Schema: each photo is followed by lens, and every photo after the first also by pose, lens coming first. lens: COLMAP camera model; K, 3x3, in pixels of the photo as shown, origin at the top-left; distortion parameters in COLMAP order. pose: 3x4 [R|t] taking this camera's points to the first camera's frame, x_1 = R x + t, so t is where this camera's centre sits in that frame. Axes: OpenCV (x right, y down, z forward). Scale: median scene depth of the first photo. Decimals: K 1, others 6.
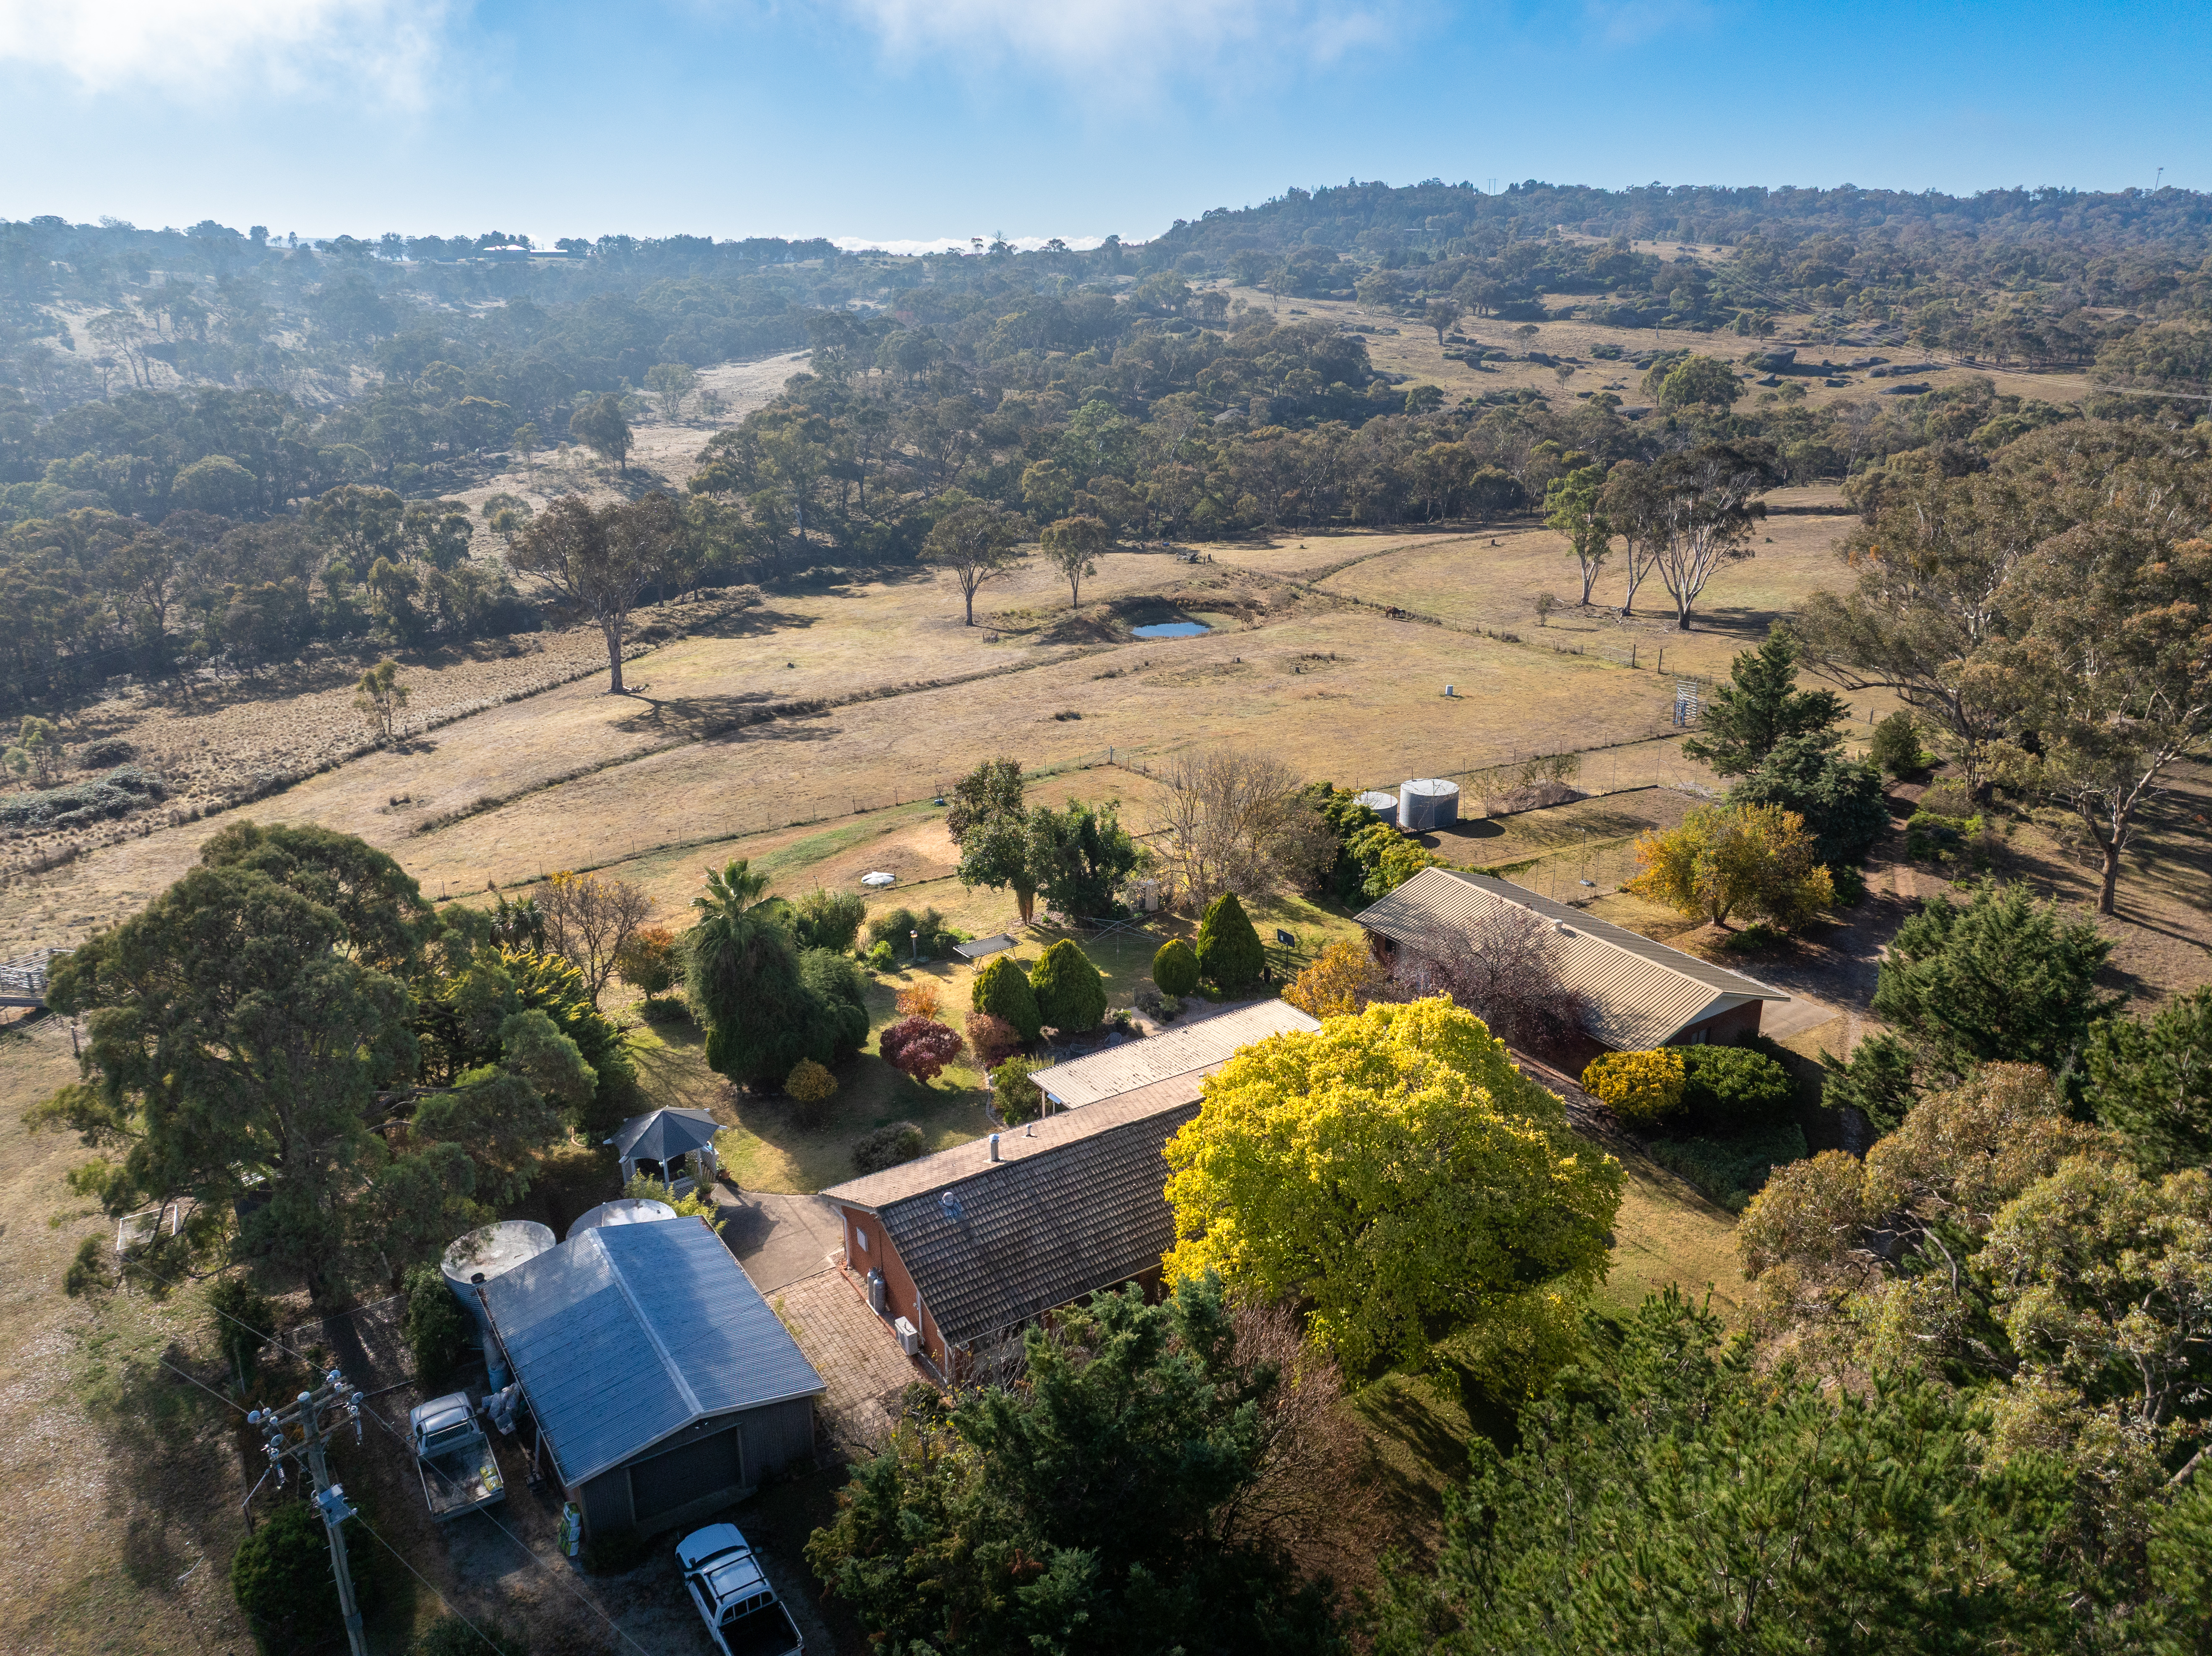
lens RADIAL K [[1587.1, 0, 1118.5], [0, 1587.1, 816.0], [0, 0, 1]] dist [-0.056523, 0.024644]
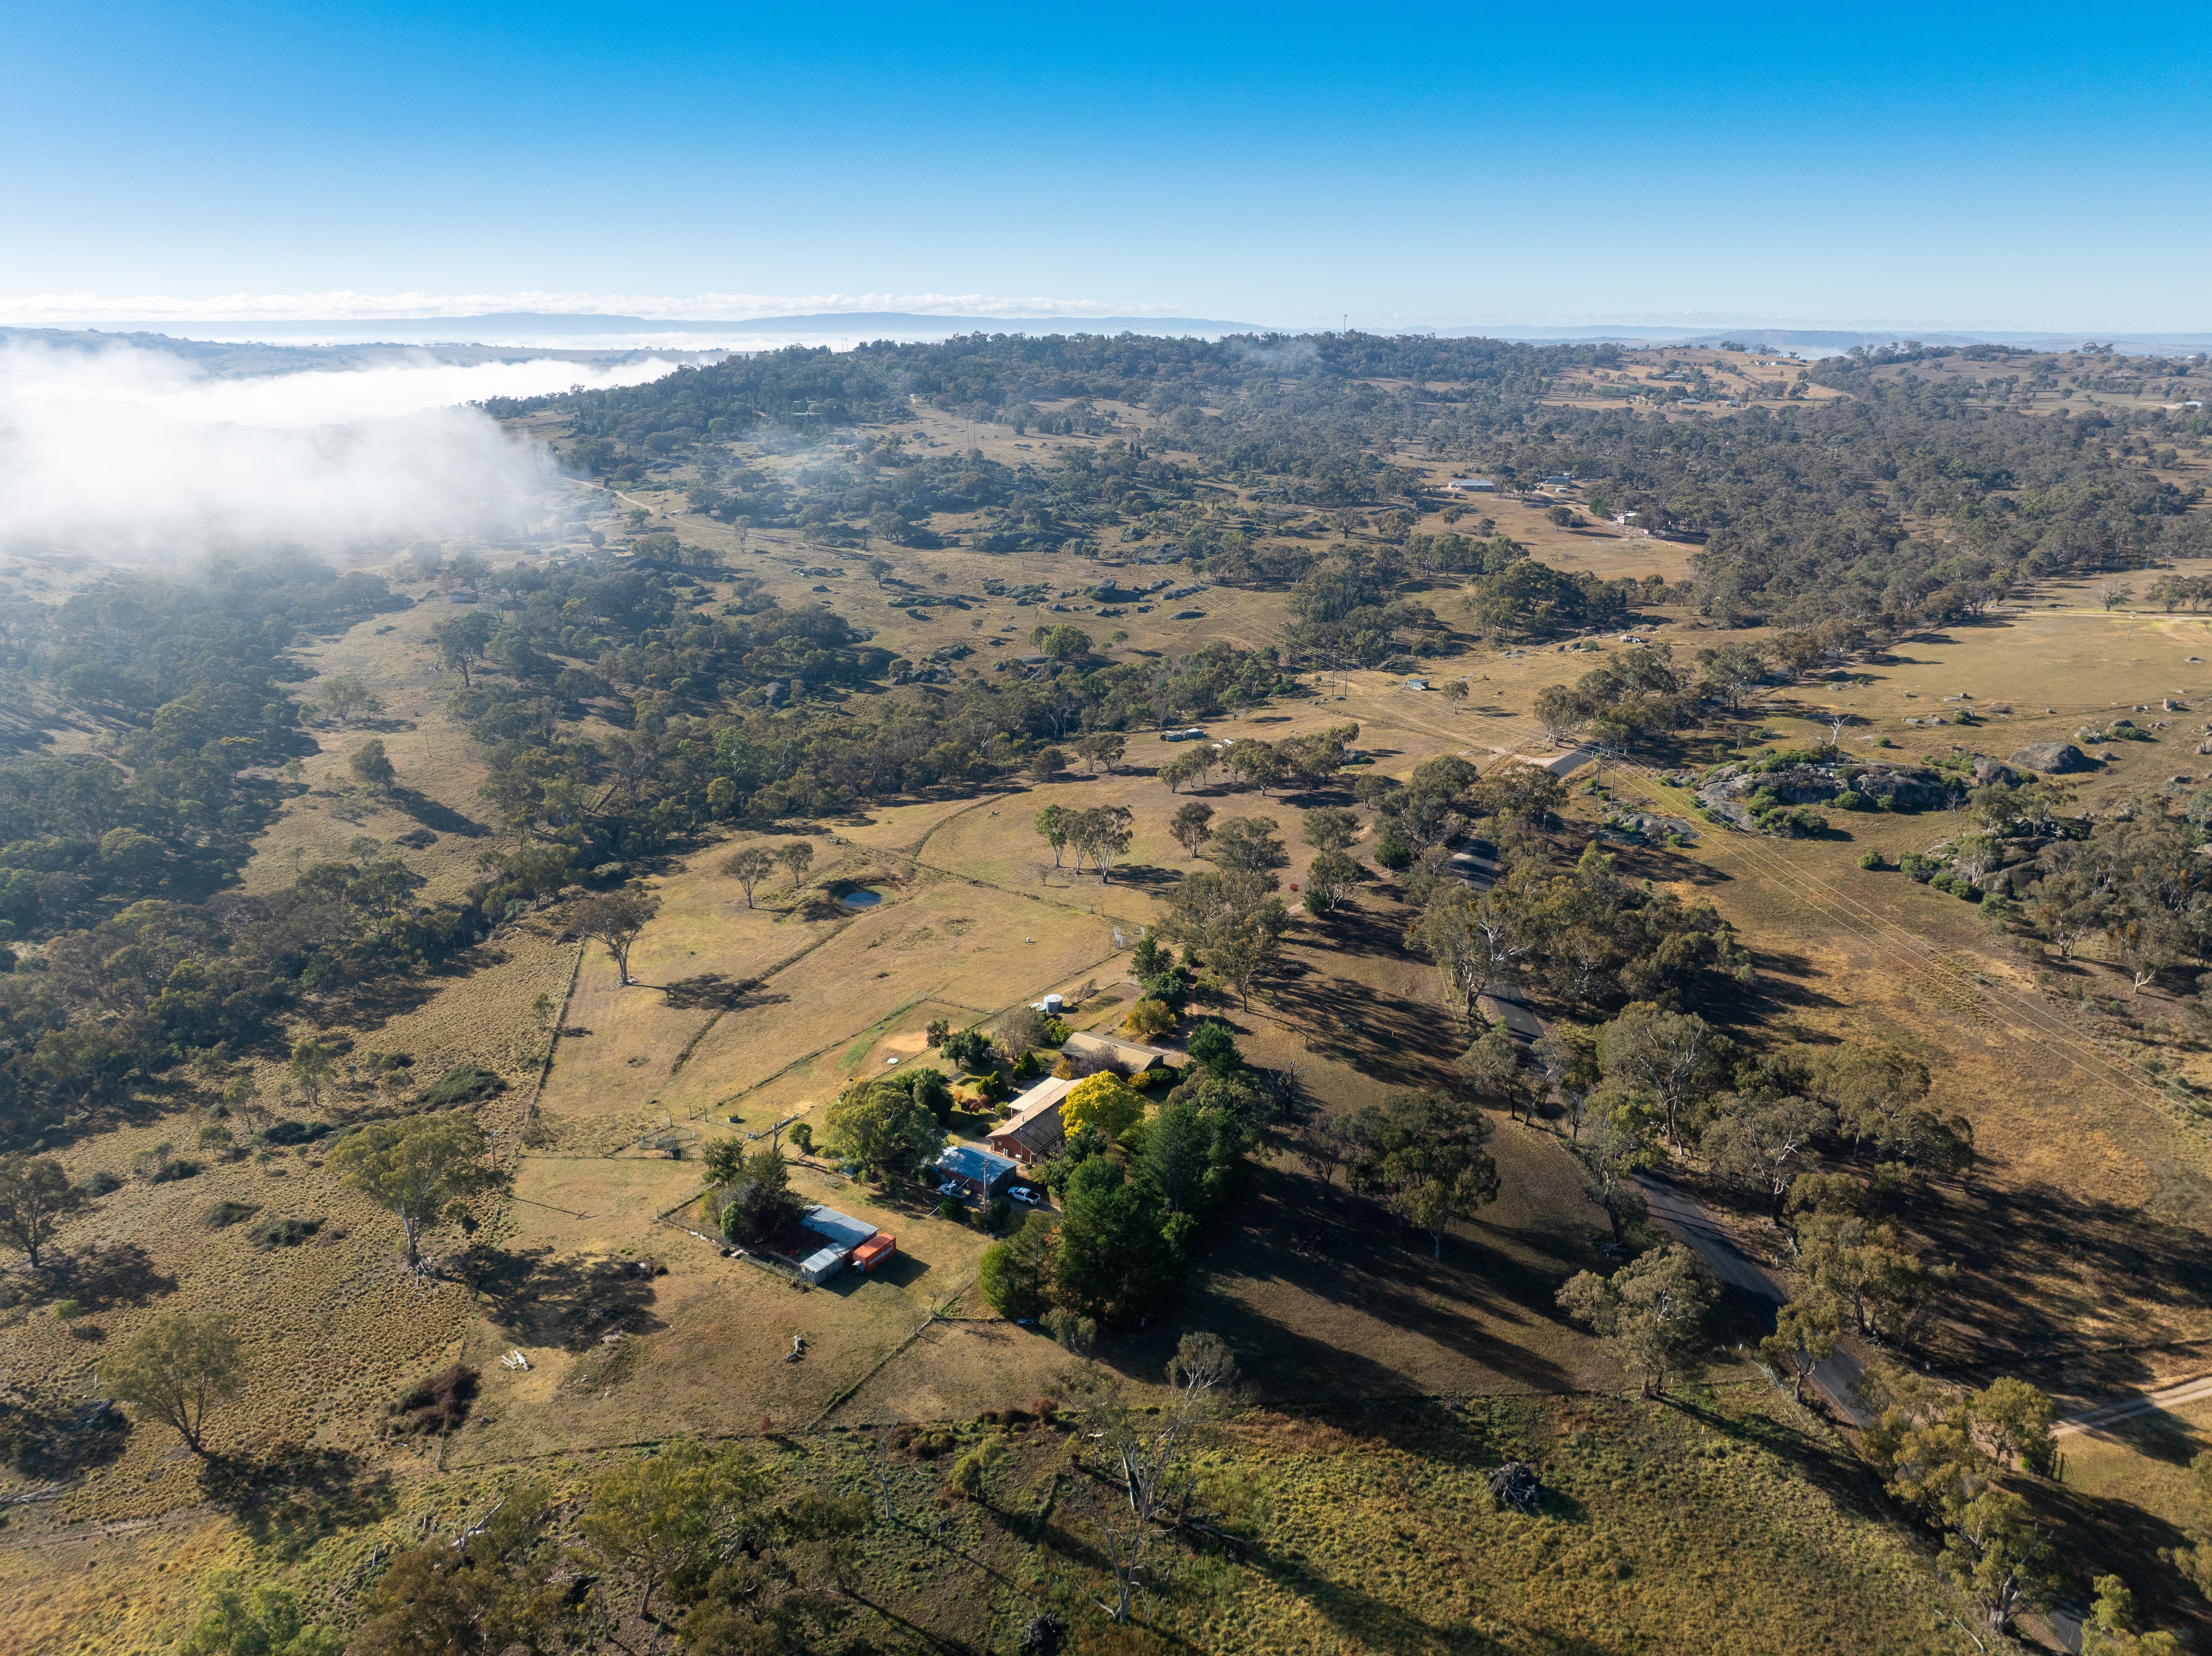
lens RADIAL K [[1587.1, 0, 1118.5], [0, 1587.1, 816.0], [0, 0, 1]] dist [-0.056523, 0.024644]
pose [[0.917634, -0.127275, 0.376496, -0.981975], [0.136138, 0.990685, 0.003093, -0.442093], [-0.373383, 0.048417, 0.926413, -2.356807]]
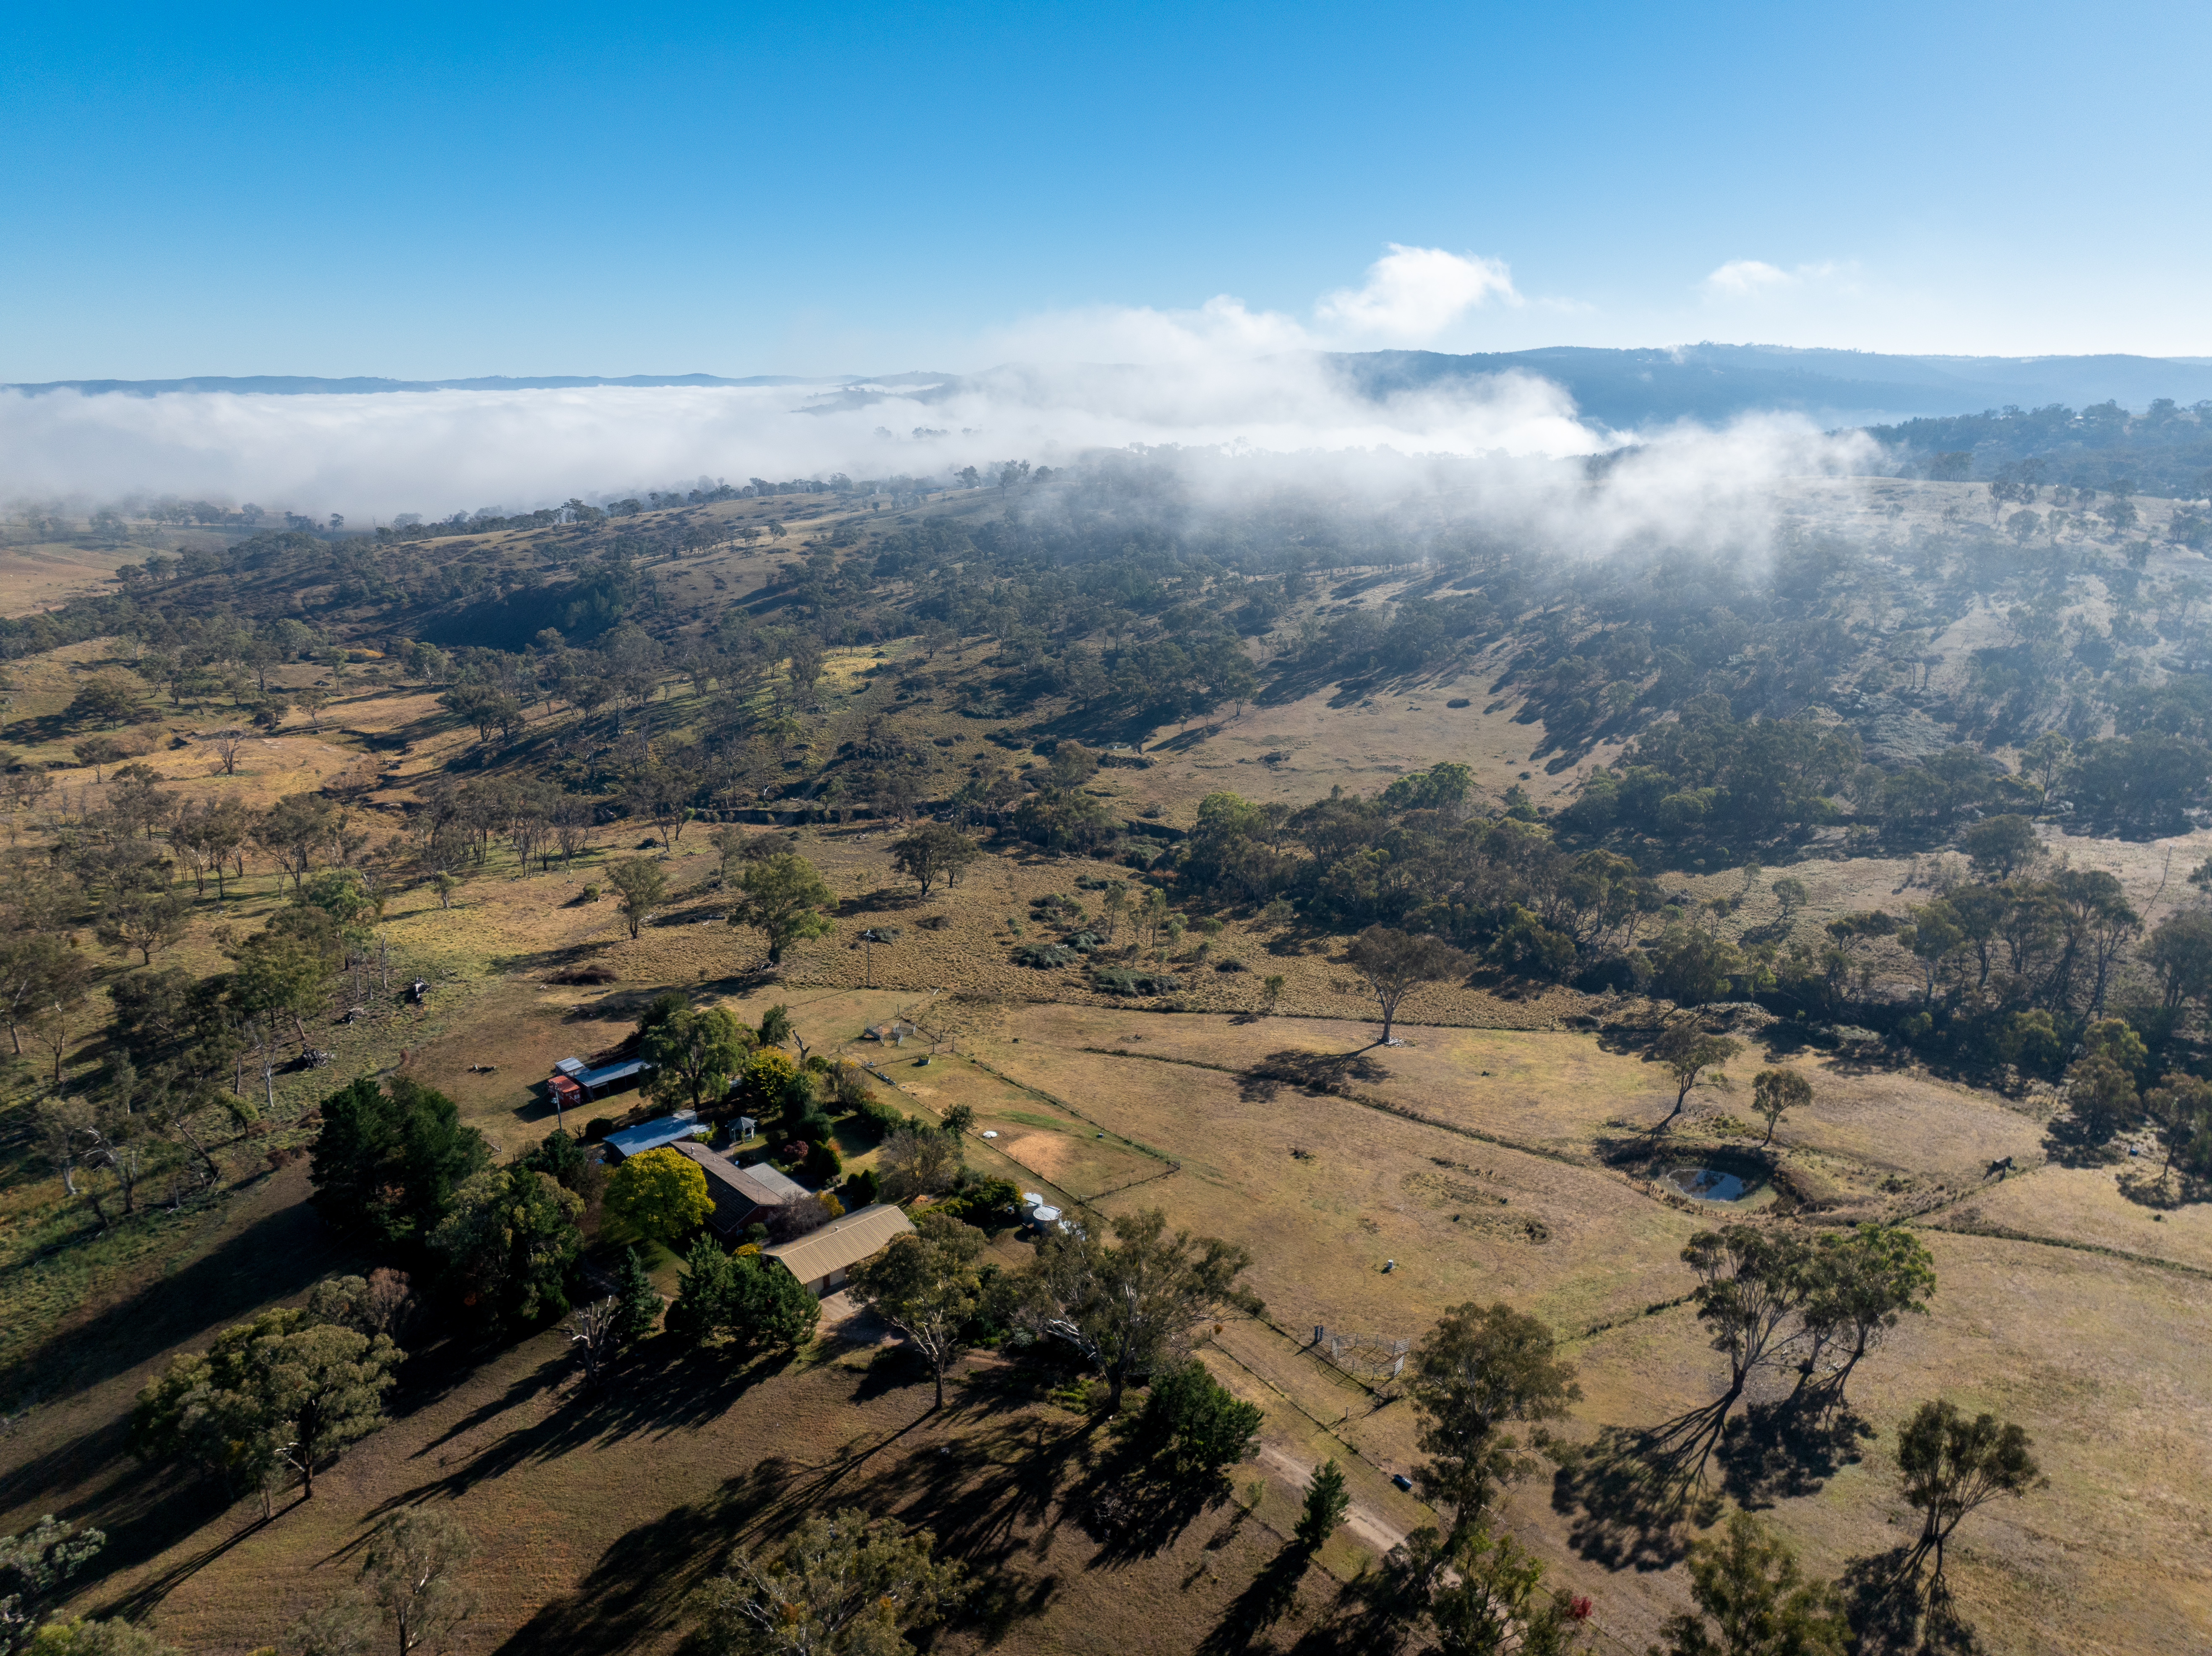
lens RADIAL K [[1587.1, 0, 1118.5], [0, 1587.1, 816.0], [0, 0, 1]] dist [-0.056523, 0.024644]
pose [[0.153678, 0.244054, -0.957508, 2.458887], [-0.312058, 0.931414, 0.187318, -1.093273], [0.937552, 0.270011, 0.219296, 0.625161]]
